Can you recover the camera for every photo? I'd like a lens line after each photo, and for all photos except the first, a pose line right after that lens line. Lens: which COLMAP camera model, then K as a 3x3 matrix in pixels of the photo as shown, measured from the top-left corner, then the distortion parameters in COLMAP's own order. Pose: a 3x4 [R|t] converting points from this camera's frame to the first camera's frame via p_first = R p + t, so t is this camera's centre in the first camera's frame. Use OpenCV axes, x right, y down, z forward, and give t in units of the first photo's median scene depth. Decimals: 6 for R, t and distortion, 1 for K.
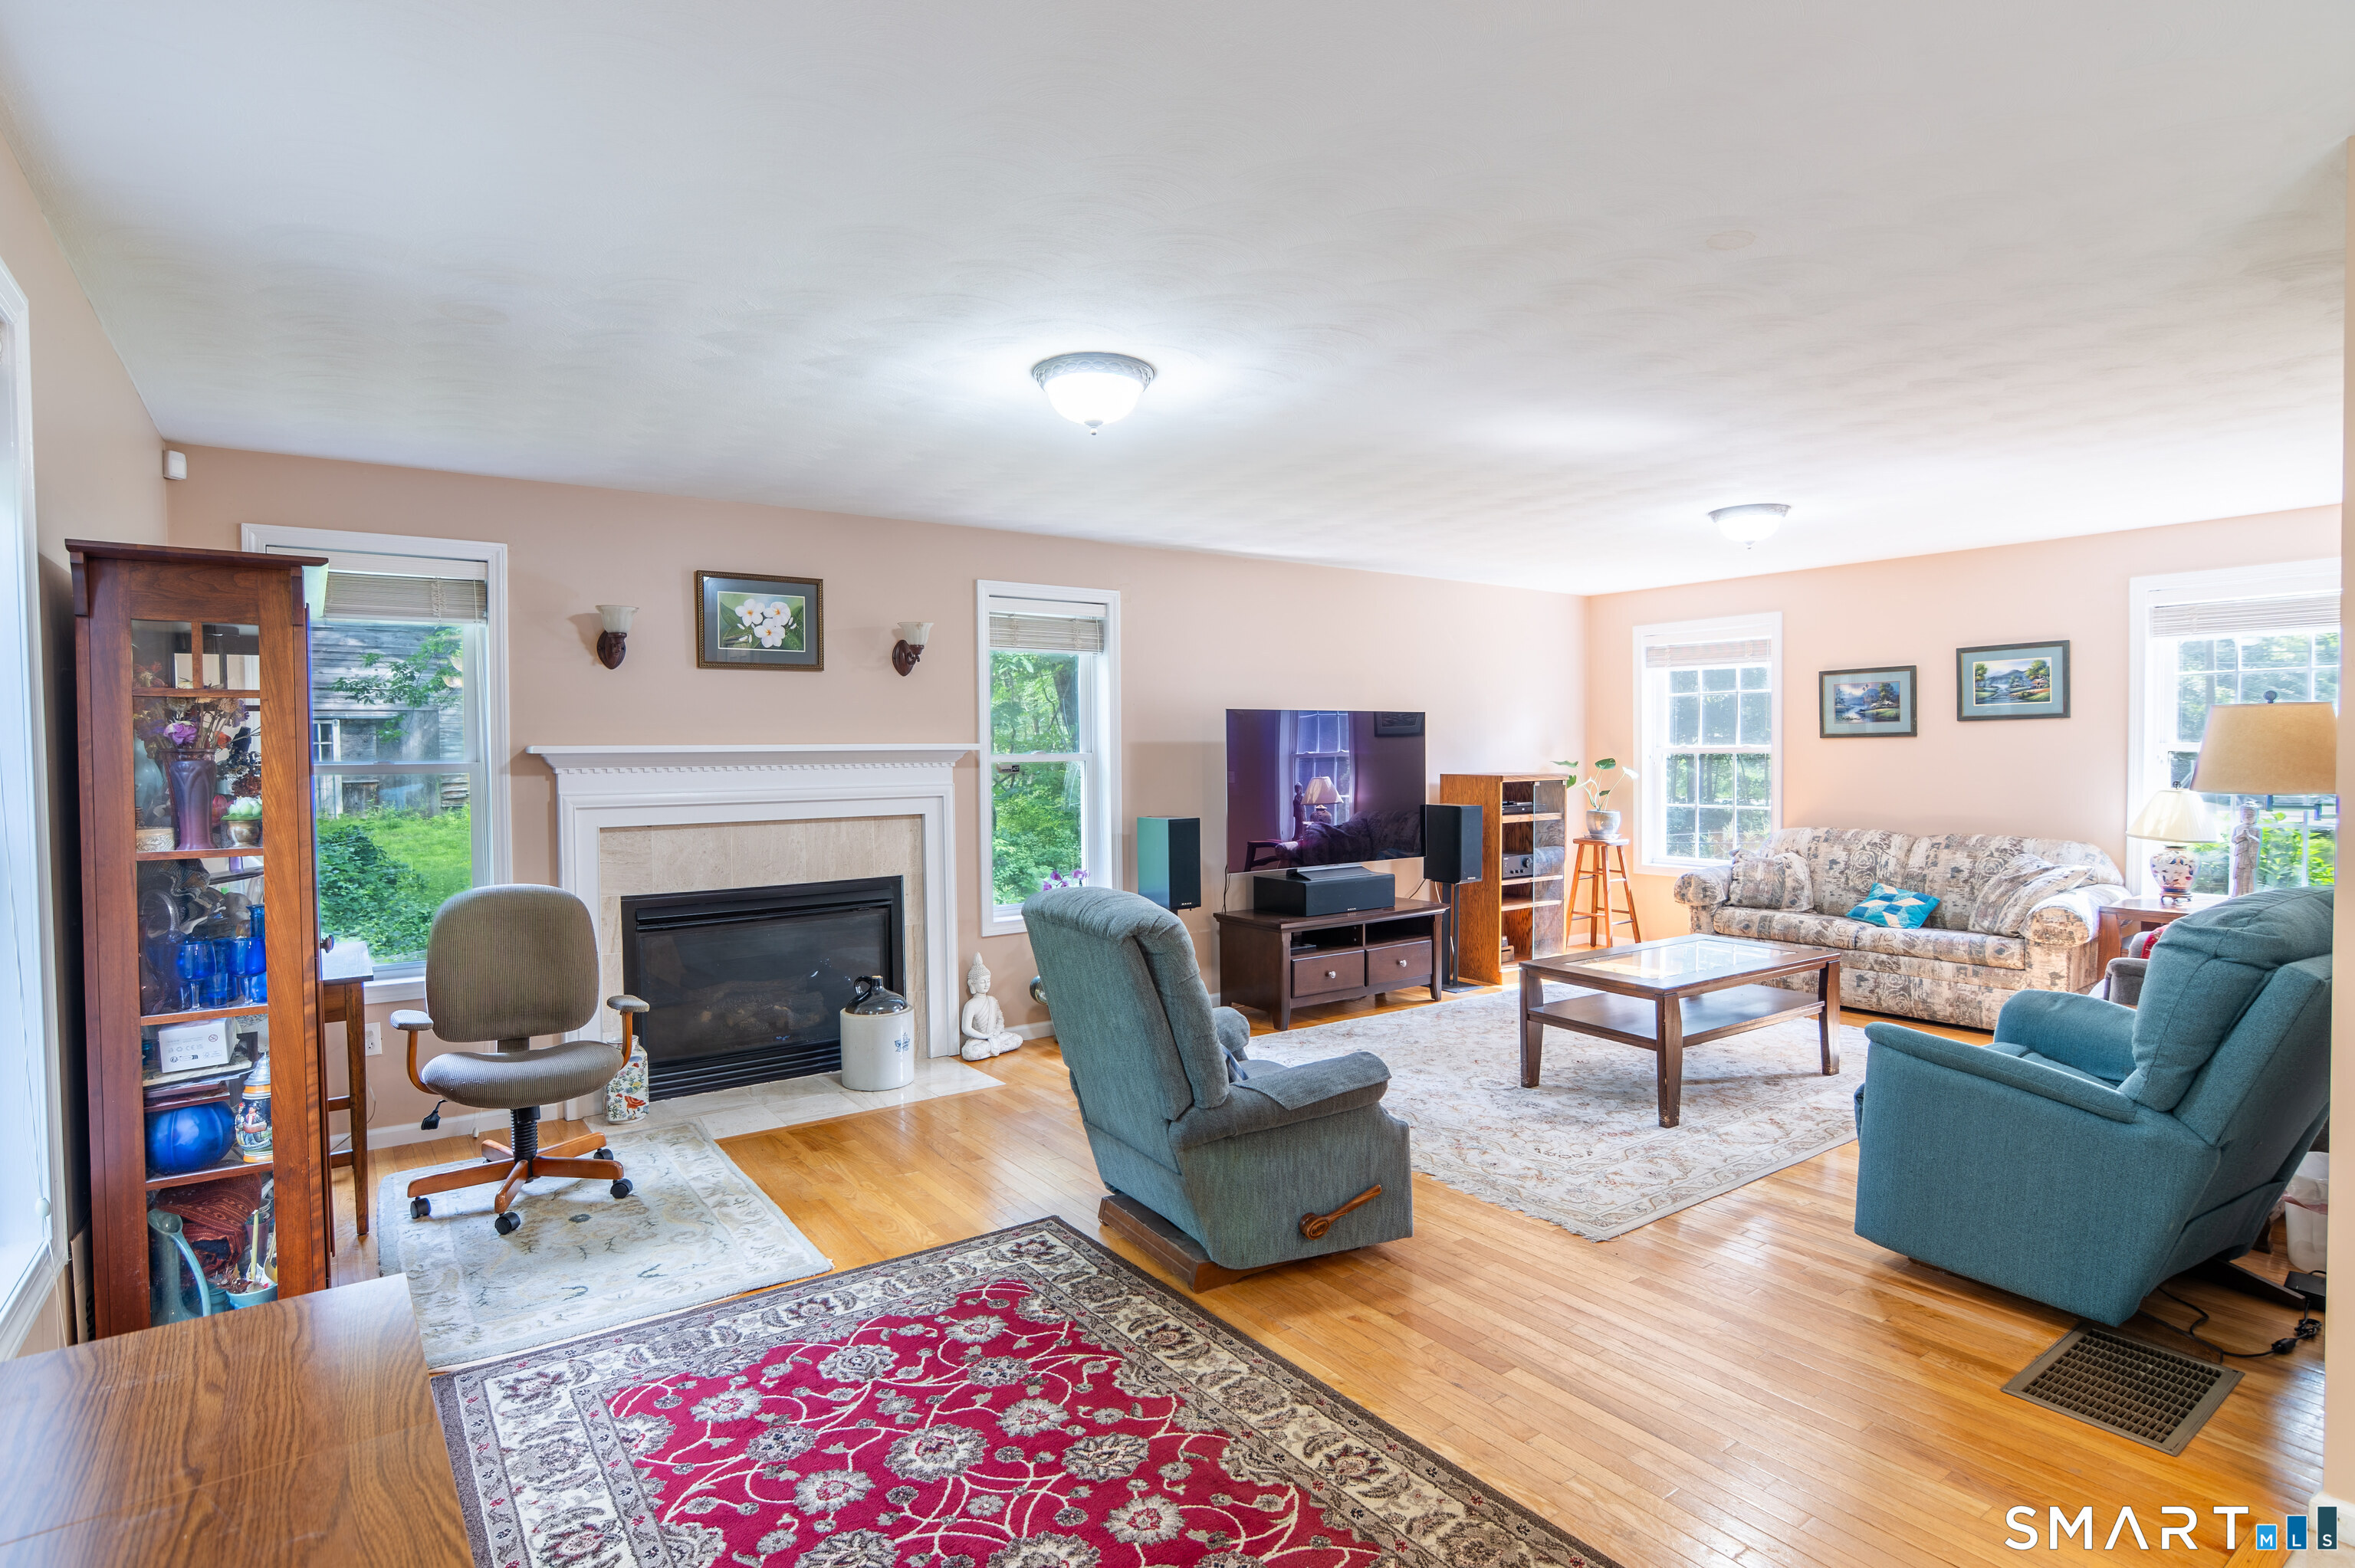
lens RADIAL K [[1184.8, 0, 1182.0], [0, 1184.8, 777.3], [0, 0, 1]] dist [-0.021878, 0.002789]
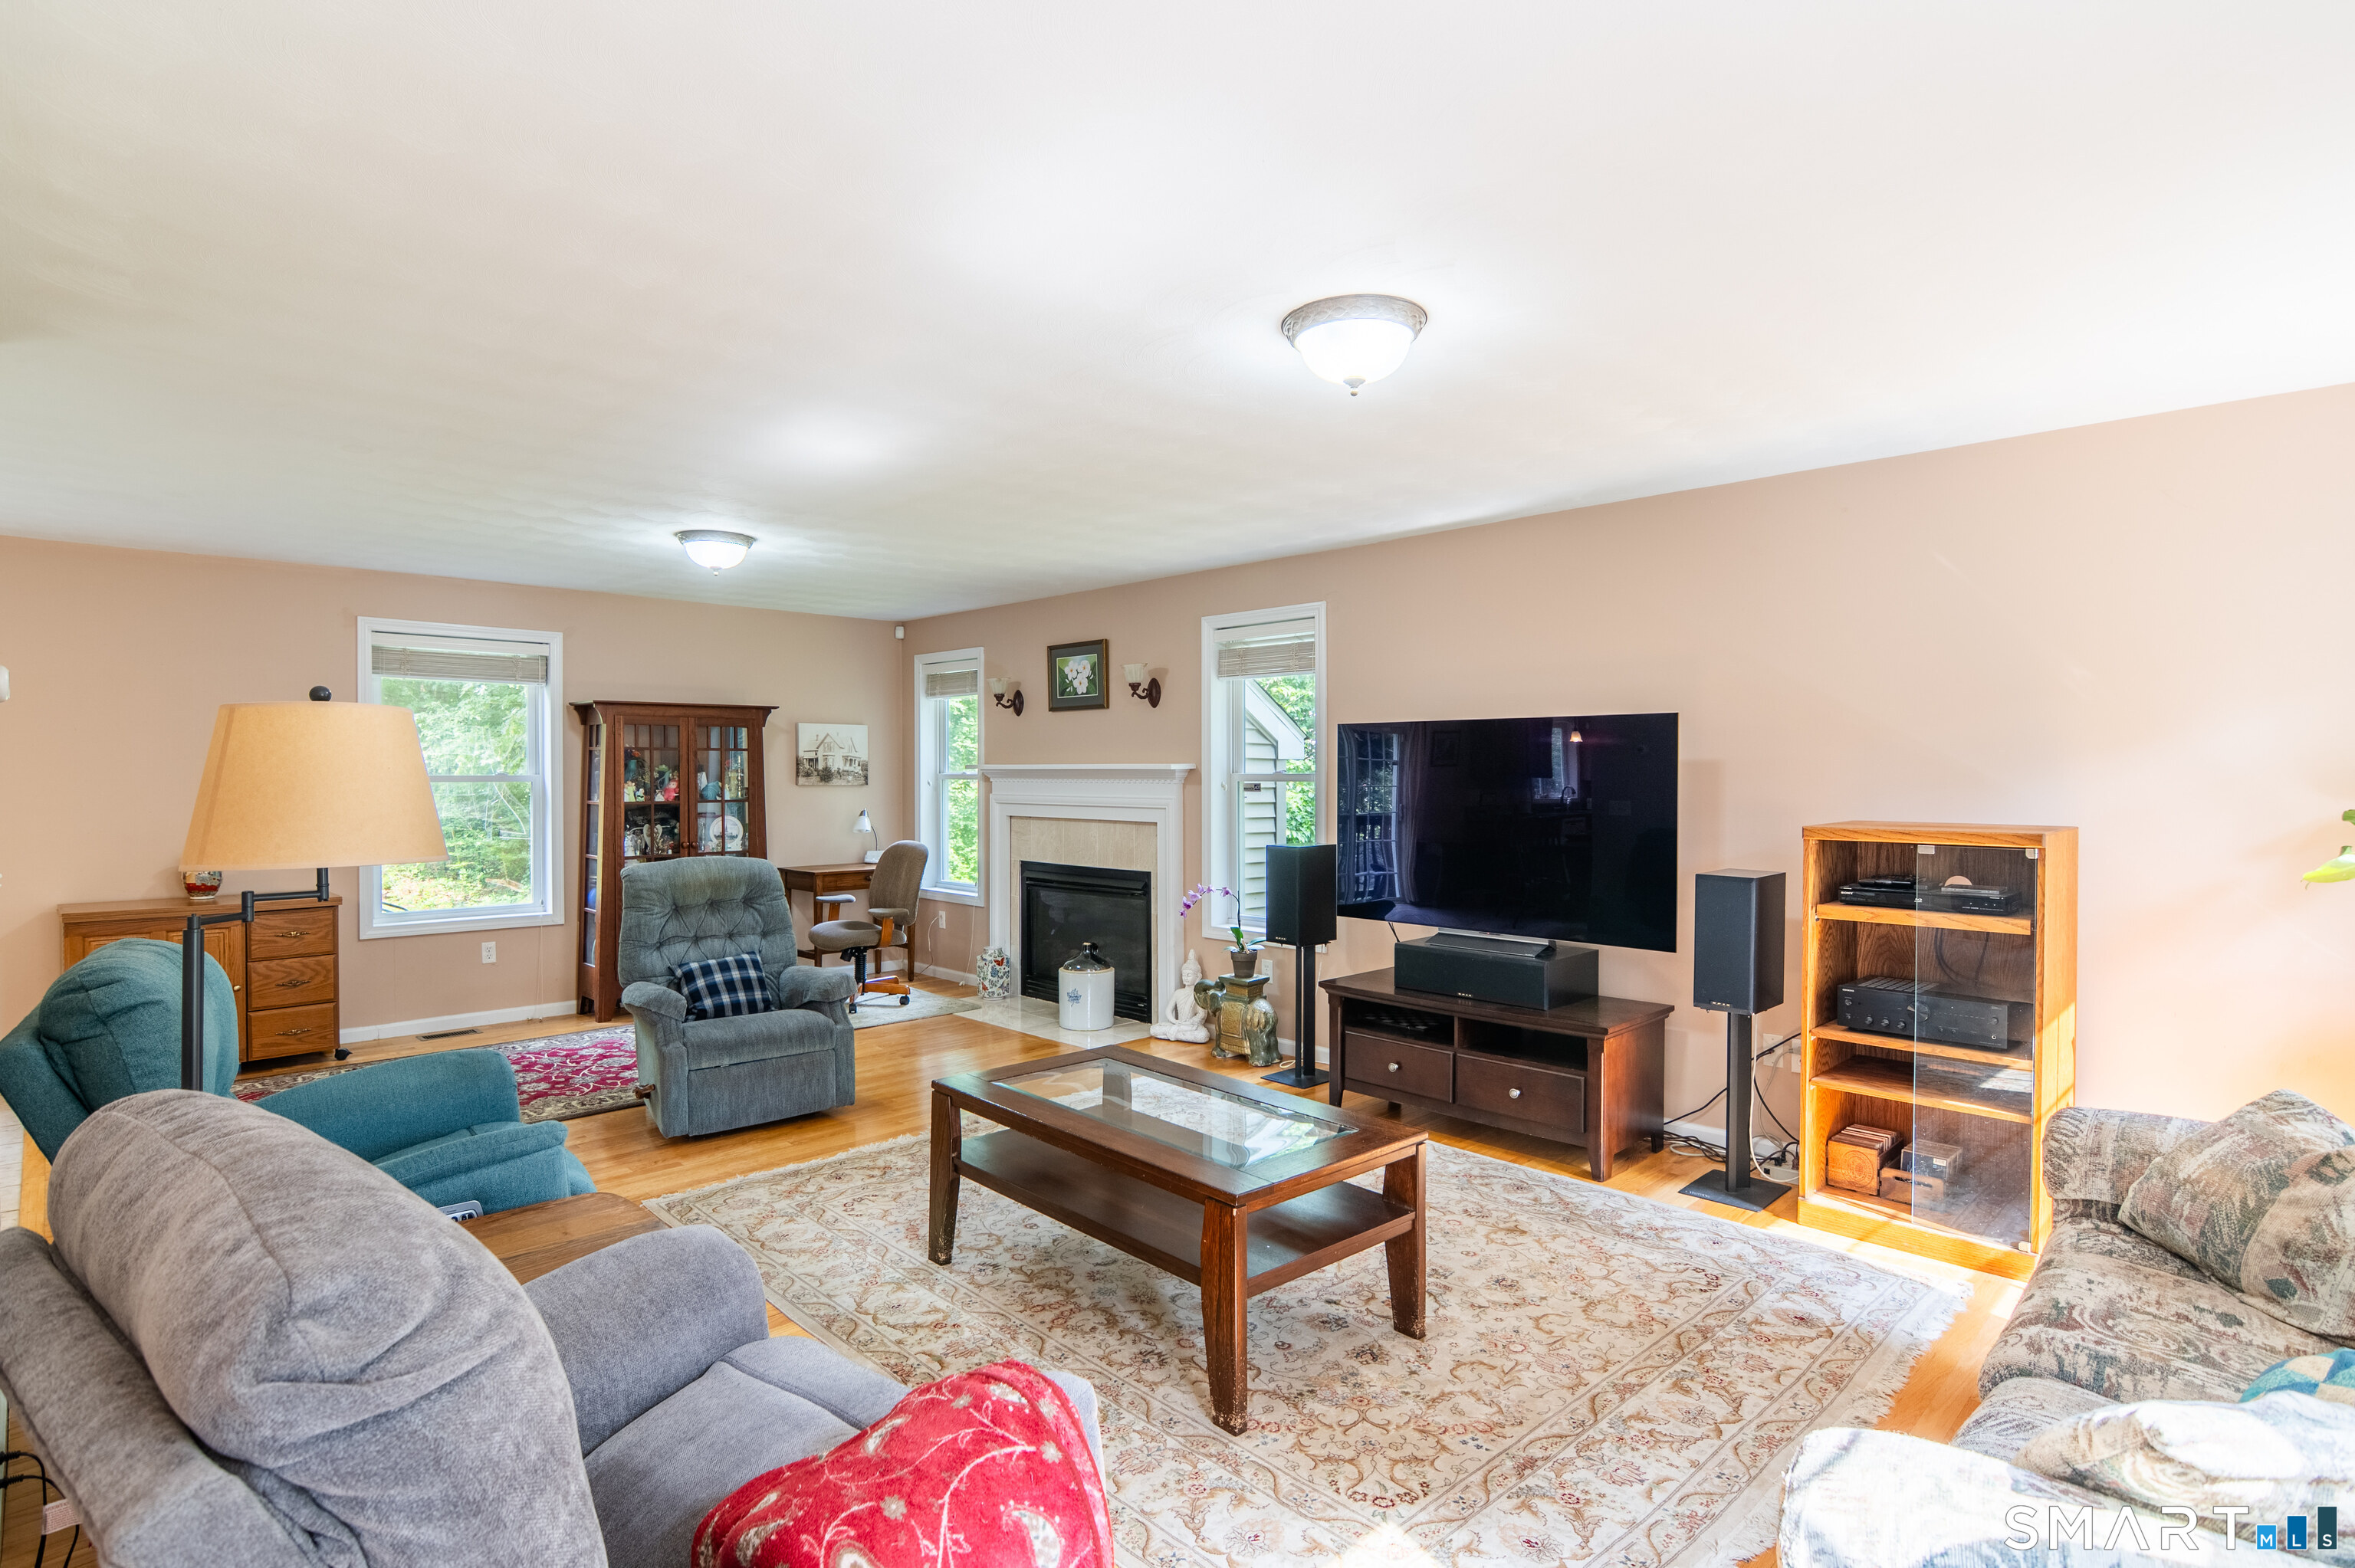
lens RADIAL K [[1184.8, 0, 1158.3], [0, 1184.8, 777.2], [0, 0, 1]] dist [-0.021878, 0.002789]
pose [[0.139050, 0.015623, -0.990162, 0.841526], [-0.025217, 0.999607, 0.012231, -0.025263], [0.989964, 0.023268, 0.139389, 0.721125]]
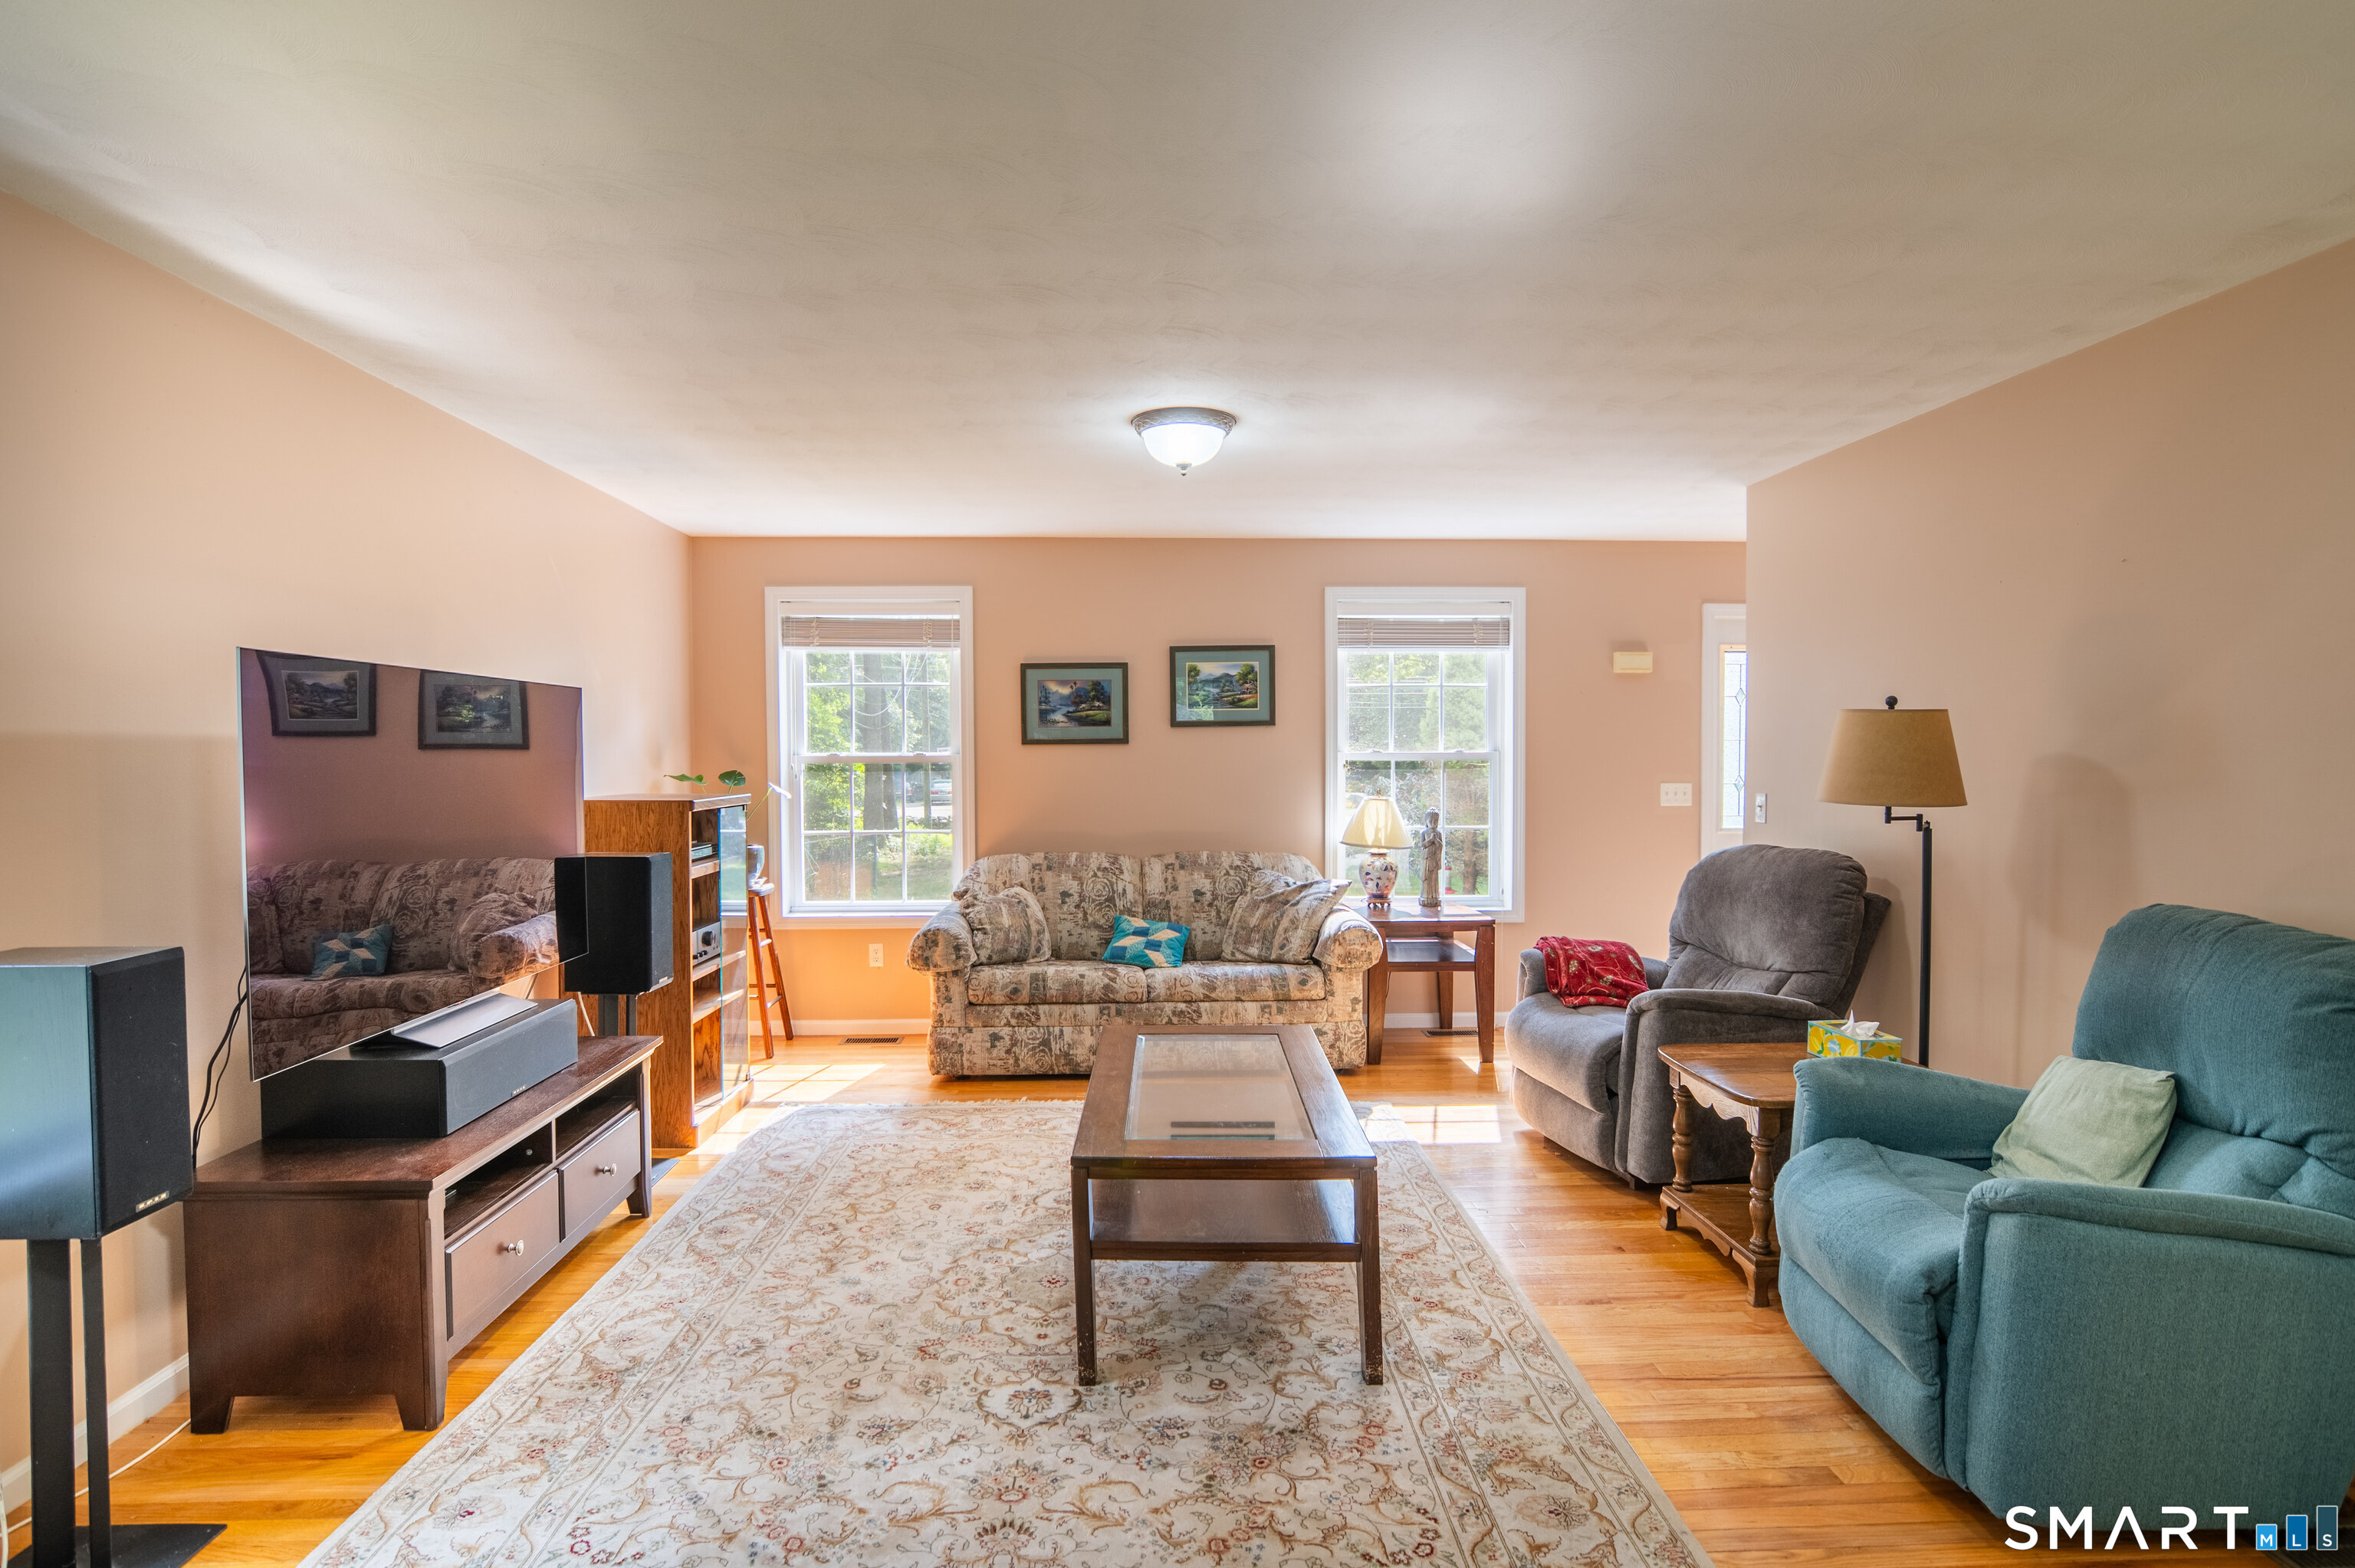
lens RADIAL K [[1184.8, 0, 1155.2], [0, 1184.8, 768.8], [0, 0, 1]] dist [-0.021878, 0.002789]
pose [[0.563463, -0.007054, 0.826111, -0.105587], [0.018229, 0.999826, -0.003896, -0.012743], [-0.825940, 0.017255, 0.563494, 0.522604]]
